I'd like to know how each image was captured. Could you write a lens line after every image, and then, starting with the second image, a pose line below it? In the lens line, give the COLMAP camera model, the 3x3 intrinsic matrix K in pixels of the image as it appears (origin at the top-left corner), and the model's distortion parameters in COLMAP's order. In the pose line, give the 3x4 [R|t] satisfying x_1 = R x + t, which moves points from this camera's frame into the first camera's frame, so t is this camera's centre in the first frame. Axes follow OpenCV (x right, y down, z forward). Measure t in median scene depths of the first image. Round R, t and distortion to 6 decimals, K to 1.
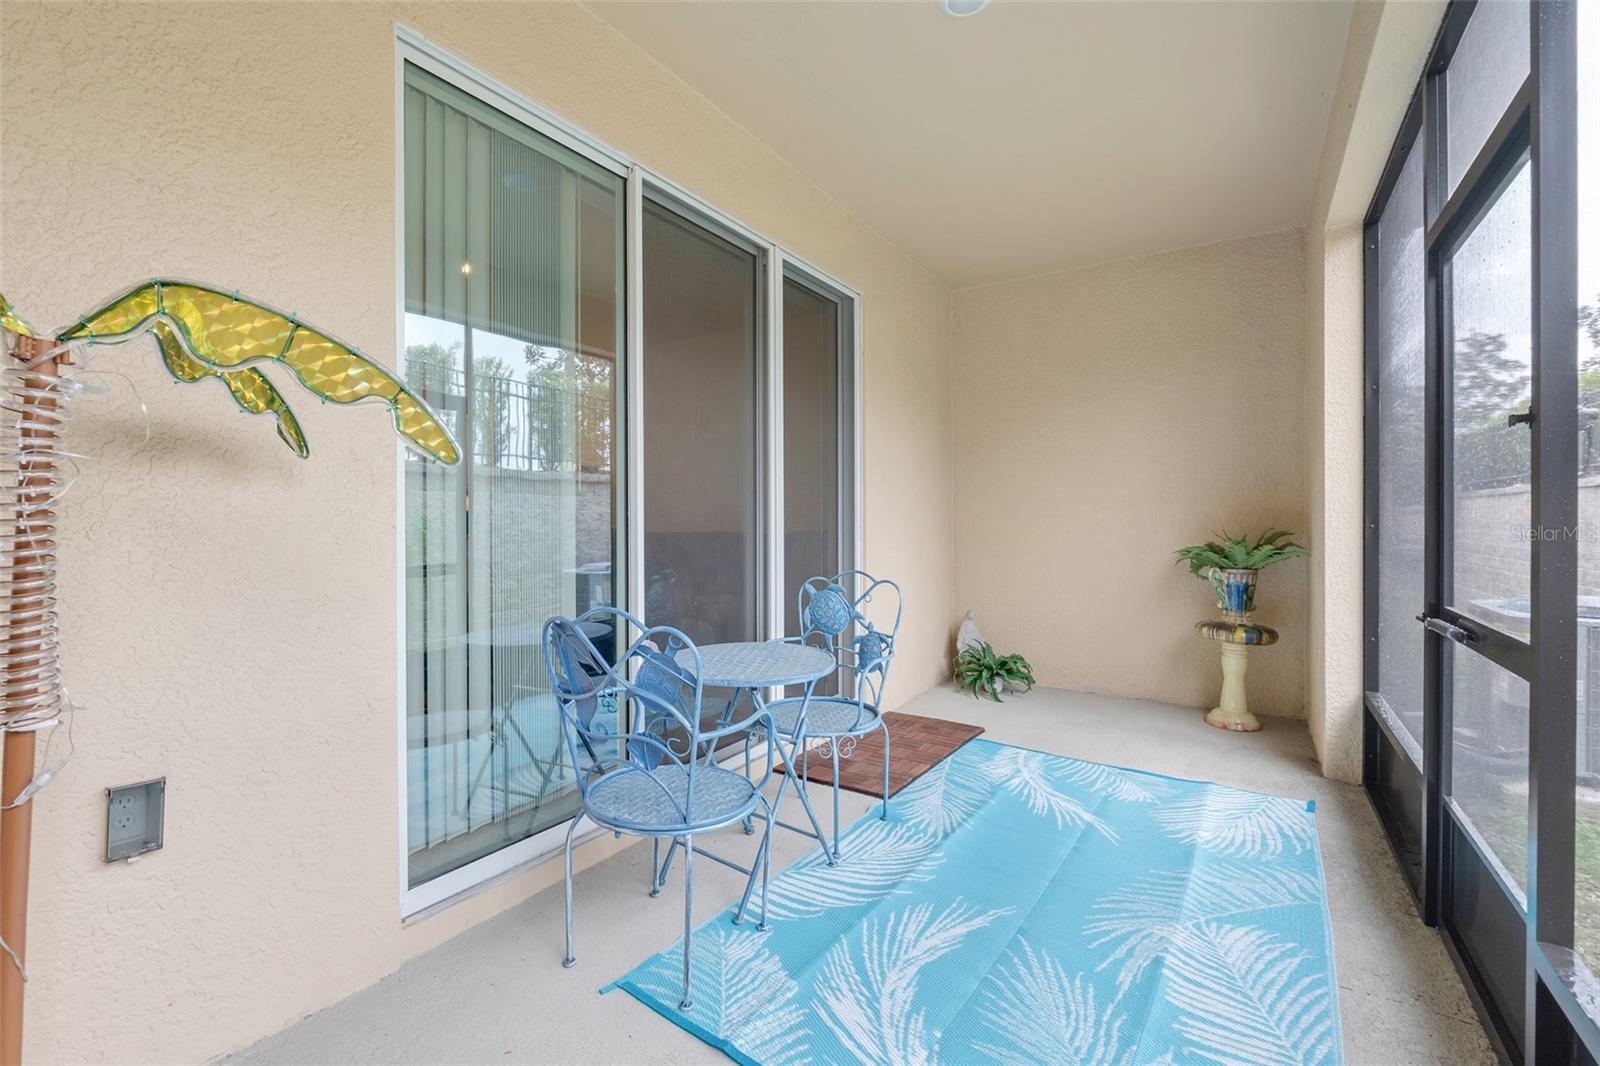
lens RADIAL K [[672.2, 0, 800.0], [0, 672.2, 533.0], [0, 0, 1]] dist [-0.000675, -0.000079]
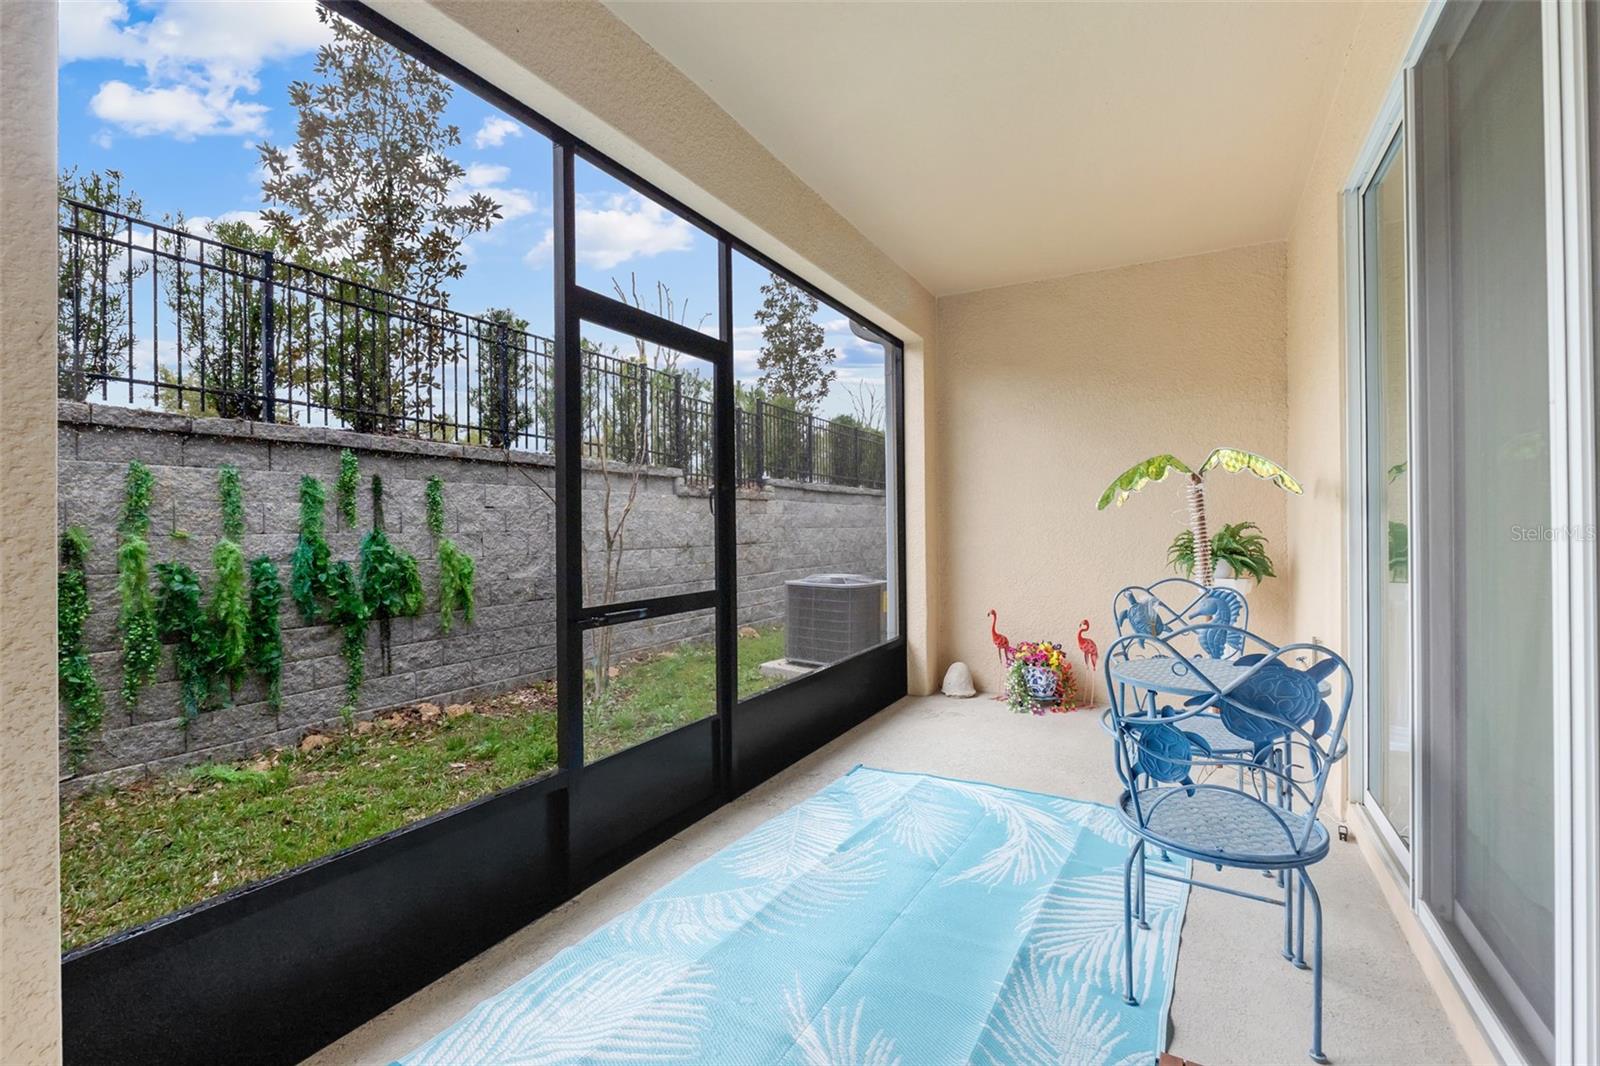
lens RADIAL K [[672.2, 0, 800.0], [0, 672.2, 533.0], [0, 0, 1]] dist [-0.000675, -0.000079]
pose [[-0.997845, 0.010731, -0.064737, 0.690589], [0.010458, 0.999935, 0.004557, -0.022471], [0.064781, 0.003870, -0.997892, 2.338066]]
